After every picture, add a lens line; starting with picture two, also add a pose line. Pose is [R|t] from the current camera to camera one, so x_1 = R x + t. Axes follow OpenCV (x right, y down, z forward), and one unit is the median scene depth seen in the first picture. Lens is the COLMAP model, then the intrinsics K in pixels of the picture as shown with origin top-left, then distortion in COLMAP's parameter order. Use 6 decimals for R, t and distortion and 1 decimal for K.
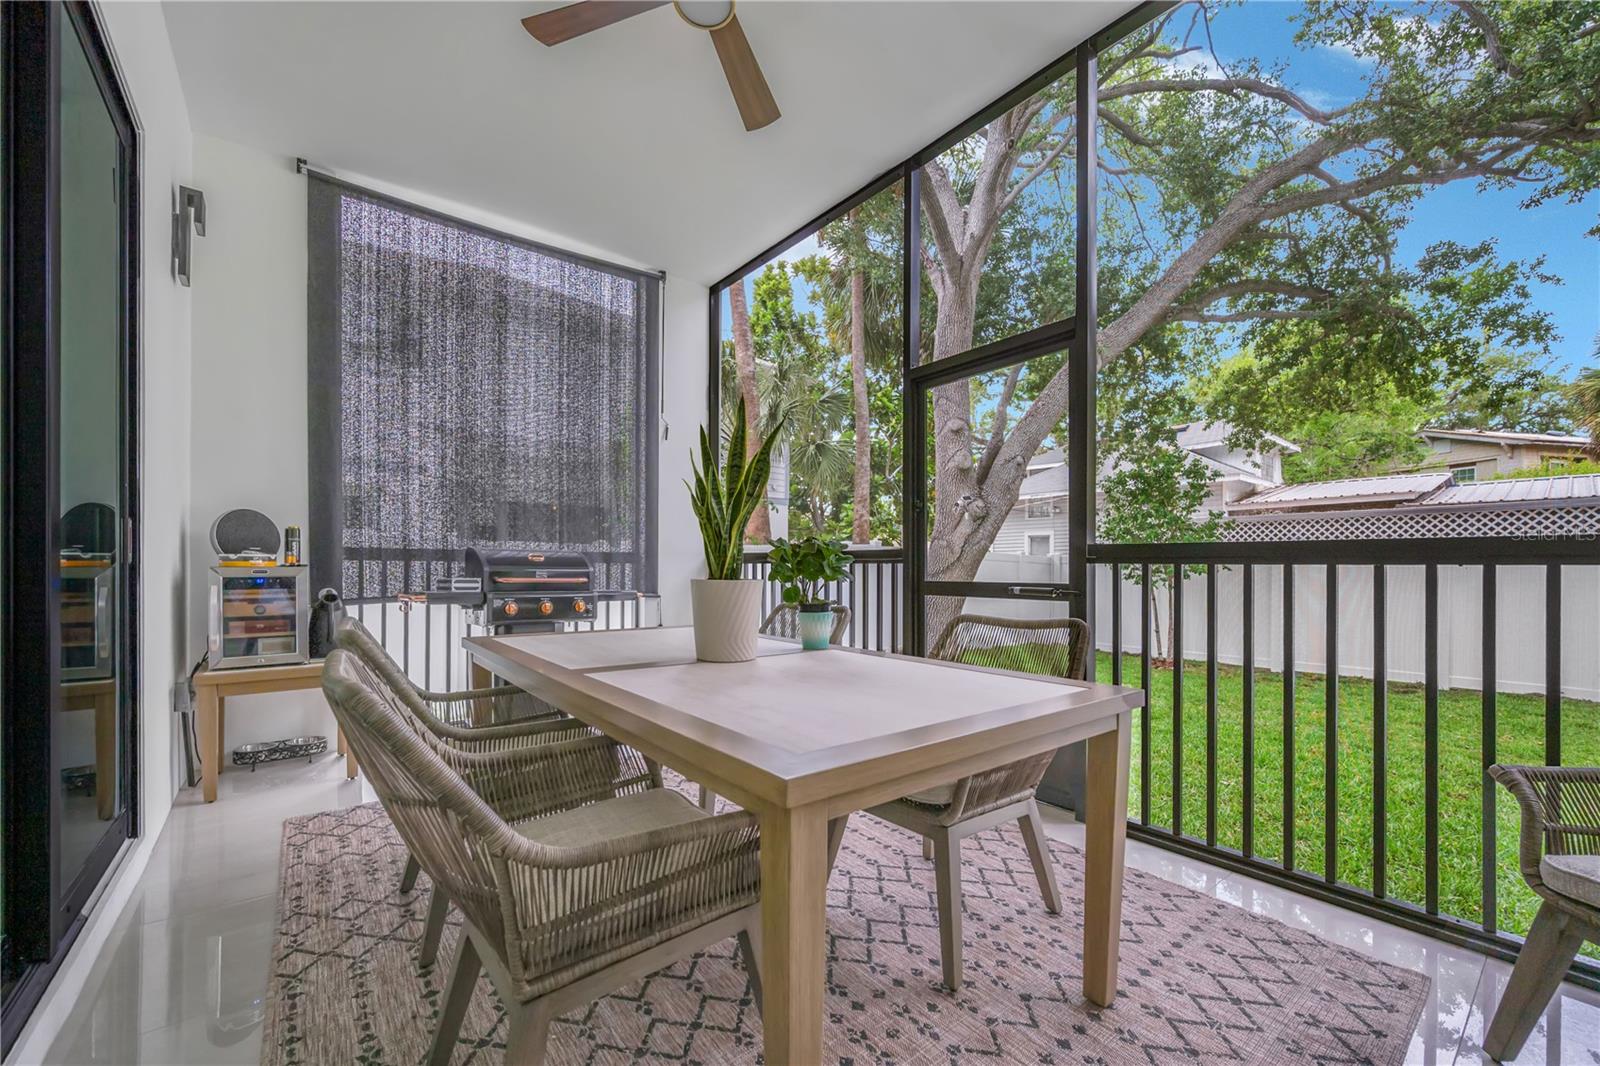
lens RADIAL K [[631.9, 0, 818.4], [0, 631.9, 562.2], [0, 0, 1]] dist [-0.003381, 0.000507]
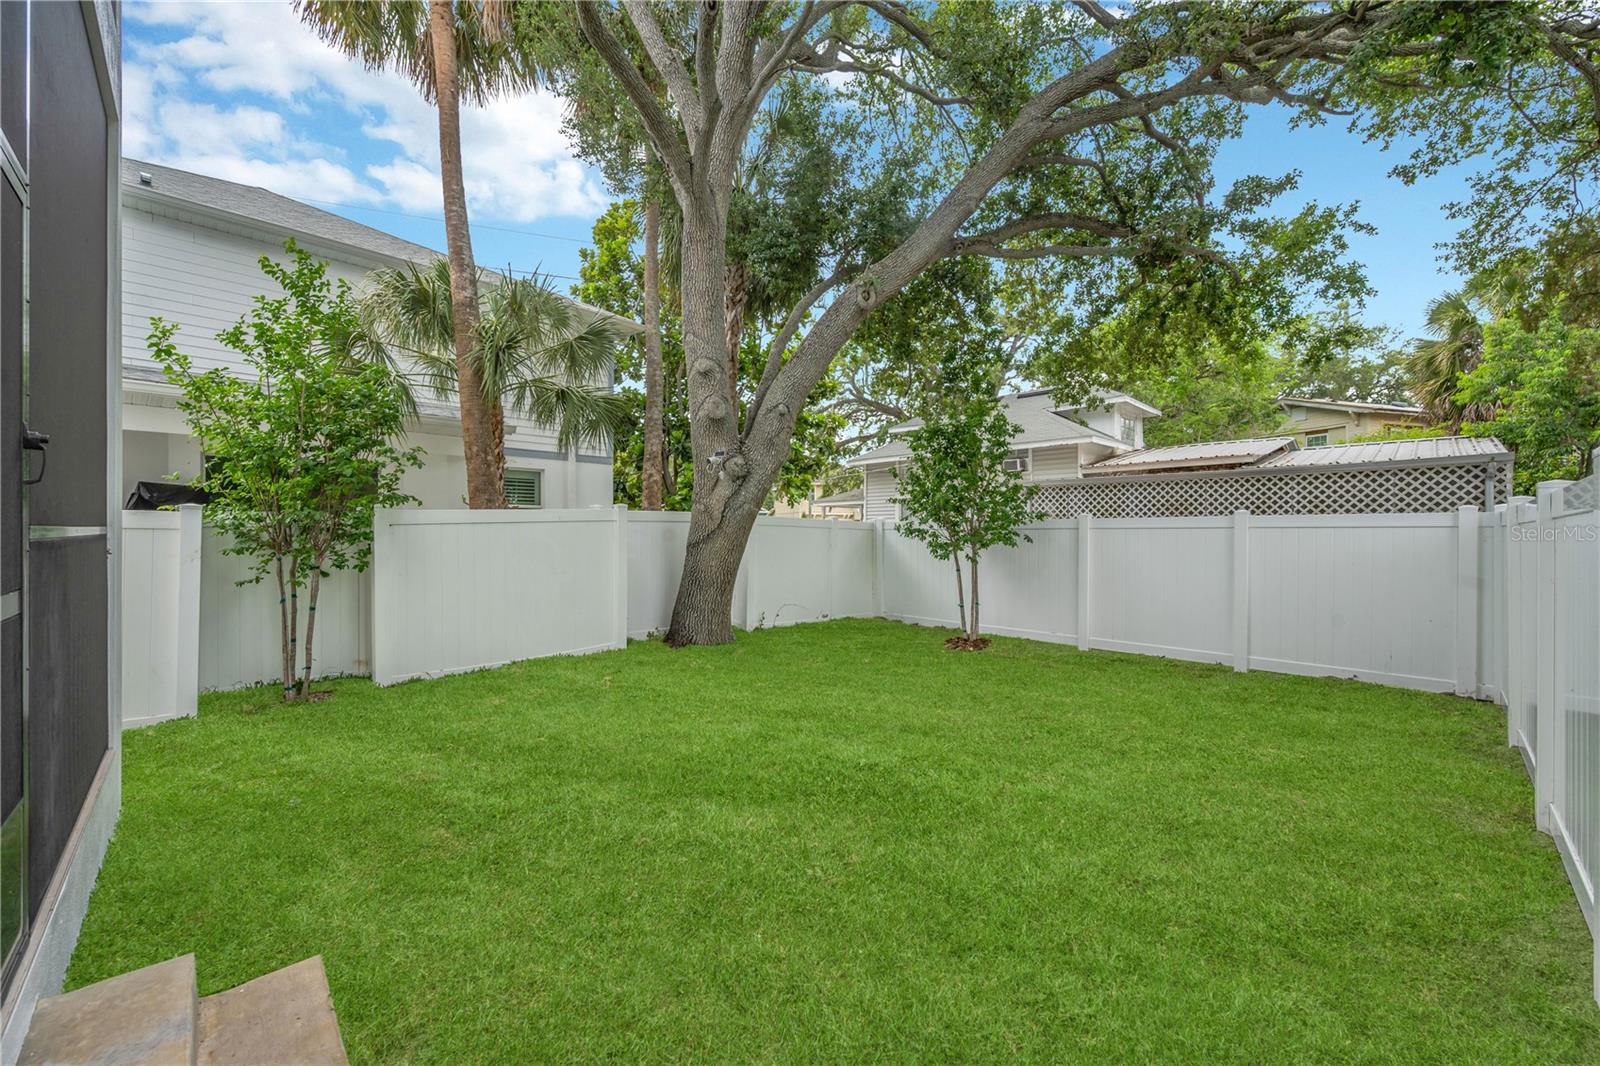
lens RADIAL K [[631.9, 0, 798.4], [0, 631.9, 529.1], [0, 0, 1]] dist [-0.003381, 0.000507]
pose [[0.995330, -0.003443, 0.096465, 0.203035], [0.002880, 0.999978, 0.005984, -0.005114], [-0.096484, -0.005678, 0.995318, 0.124183]]
